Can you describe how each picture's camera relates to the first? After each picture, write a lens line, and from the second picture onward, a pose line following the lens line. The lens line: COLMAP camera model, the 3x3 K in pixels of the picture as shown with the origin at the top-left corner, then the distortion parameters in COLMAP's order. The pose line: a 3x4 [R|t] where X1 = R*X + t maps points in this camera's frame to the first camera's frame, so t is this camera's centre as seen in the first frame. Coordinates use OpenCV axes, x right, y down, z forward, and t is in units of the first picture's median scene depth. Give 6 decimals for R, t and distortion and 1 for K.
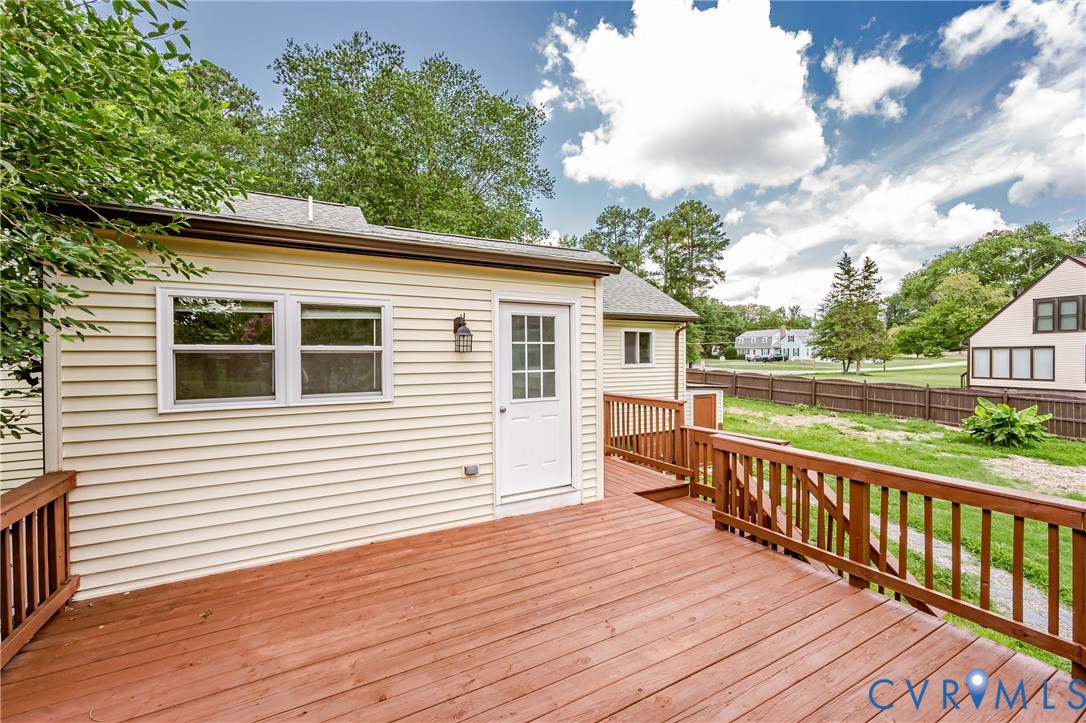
lens RADIAL K [[434.3, 0, 540.4], [0, 434.3, 360.2], [0, 0, 1]] dist [-0.000249, 0.000545]
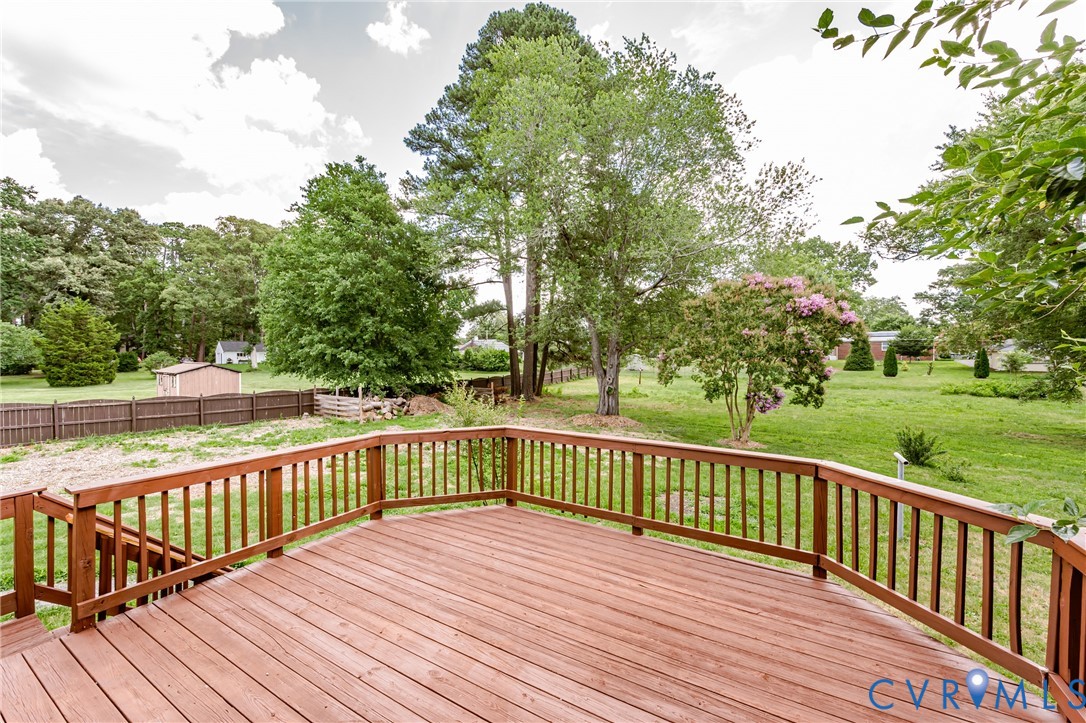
lens RADIAL K [[434.3, 0, 542.9], [0, 434.3, 363.2], [0, 0, 1]] dist [-0.000249, 0.000545]
pose [[-0.516806, -0.007057, 0.856074, -0.401491], [0.010389, 0.999841, 0.014514, -0.010504], [-0.856040, 0.016394, -0.516650, 0.598226]]
